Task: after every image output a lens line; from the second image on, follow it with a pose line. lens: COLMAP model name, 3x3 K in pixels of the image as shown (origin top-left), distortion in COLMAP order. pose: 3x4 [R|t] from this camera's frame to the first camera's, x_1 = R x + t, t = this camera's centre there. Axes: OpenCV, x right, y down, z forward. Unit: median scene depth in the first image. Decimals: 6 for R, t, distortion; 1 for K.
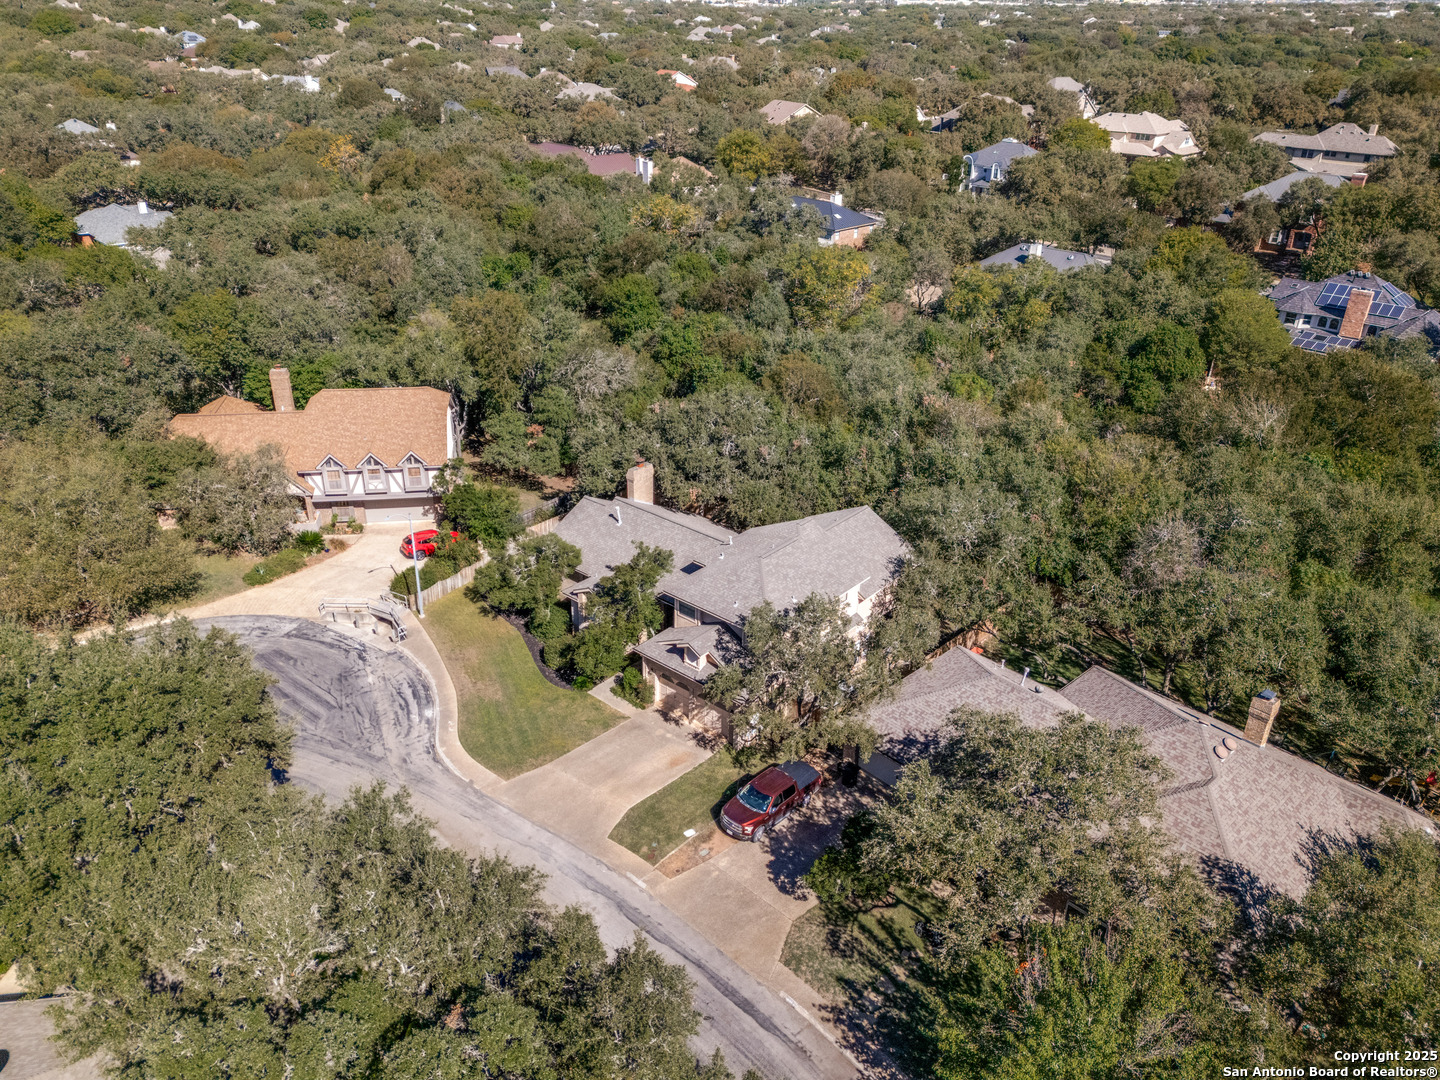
lens RADIAL K [[1070.9, 0, 720.0], [0, 1070.9, 540.0], [0, 0, 1]] dist [0.067867, -0.063926]
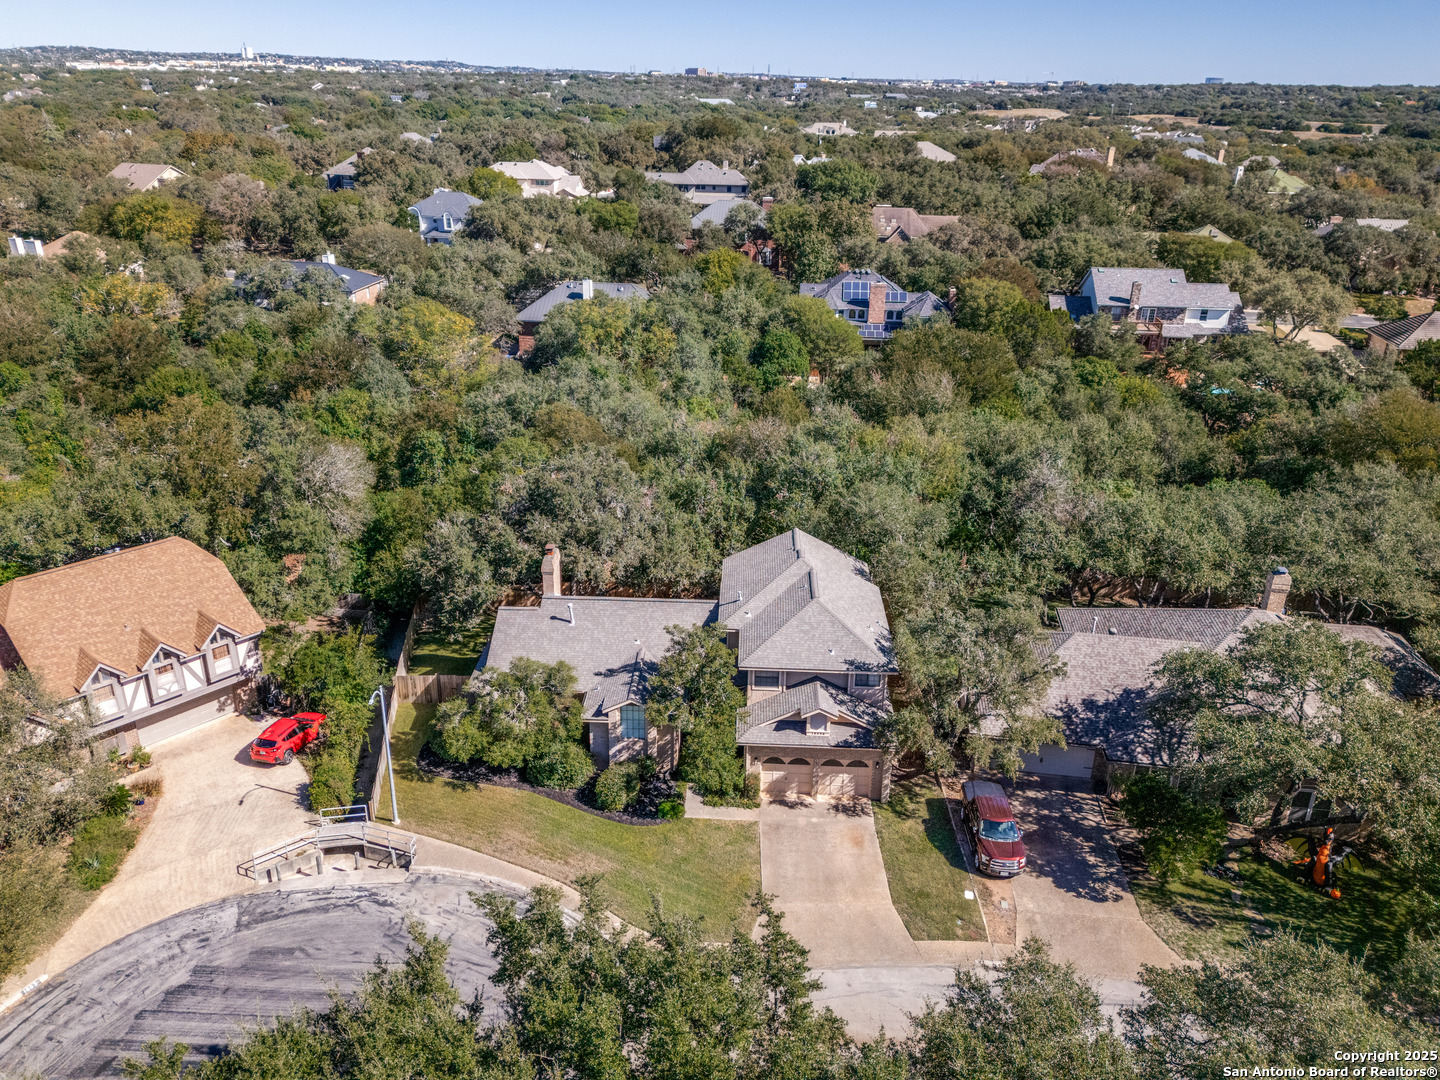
lens RADIAL K [[1070.9, 0, 720.0], [0, 1070.9, 540.0], [0, 0, 1]] dist [0.067867, -0.063926]
pose [[0.782326, -0.249550, 0.570693, -0.409648], [0.279263, 0.959511, 0.036746, -0.067535], [-0.556756, 0.130626, 0.820341, 0.216112]]
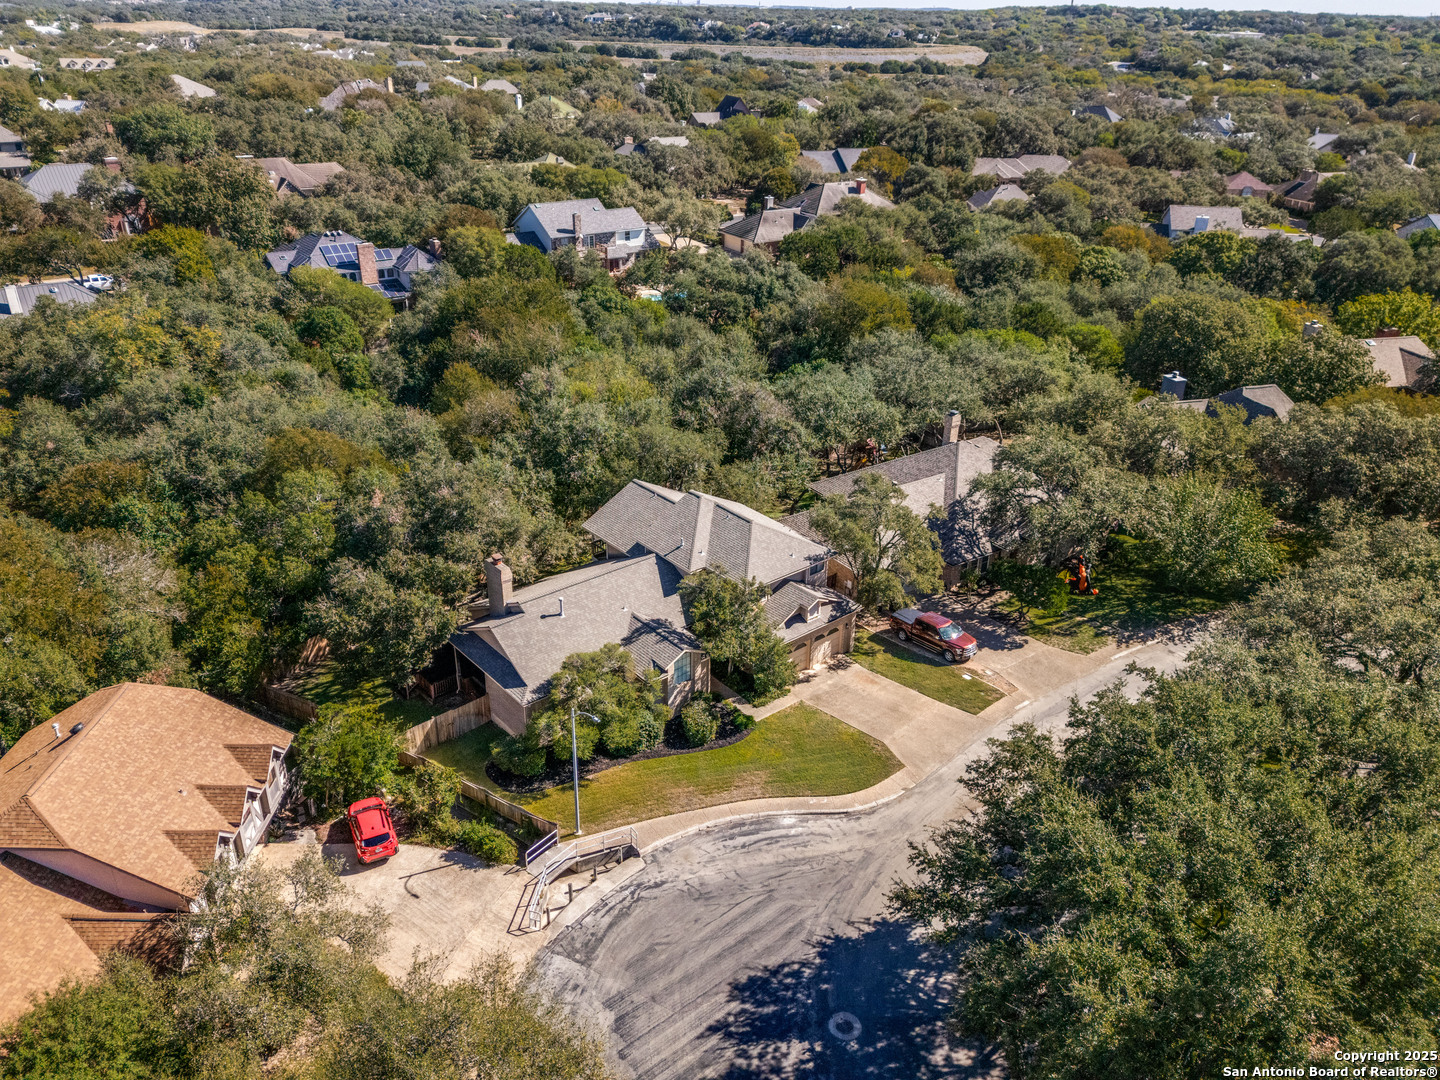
lens RADIAL K [[1070.9, 0, 720.0], [0, 1070.9, 540.0], [0, 0, 1]] dist [0.067867, -0.063926]
pose [[0.152582, -0.453646, 0.878023, -0.726981], [0.429250, 0.830670, 0.354586, -0.287148], [-0.890204, 0.322788, 0.321473, 0.515165]]
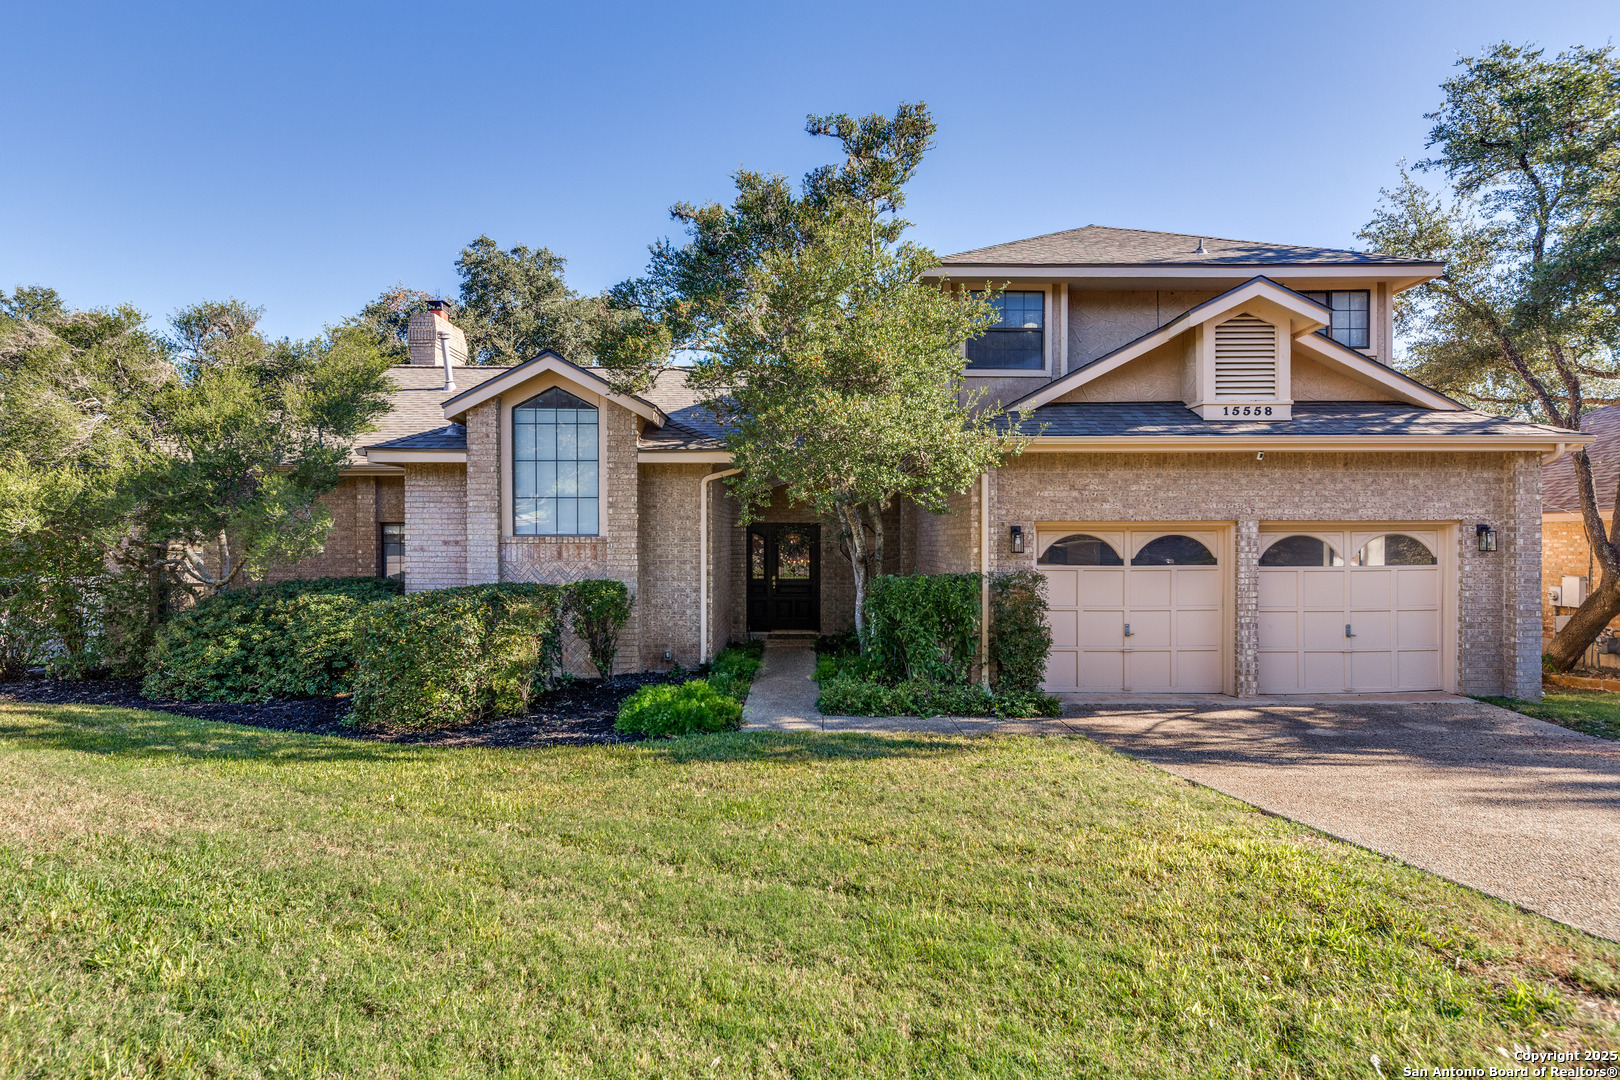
lens RADIAL K [[890.7, 0, 810.0], [0, 890.7, 540.0], [0, 0, 1]] dist [0.000358, 0.000543]
pose [[0.752742, -0.029748, 0.657643, -0.166163], [0.309377, 0.897776, -0.313504, 0.127754], [-0.581090, 0.439448, 0.684997, 0.686579]]
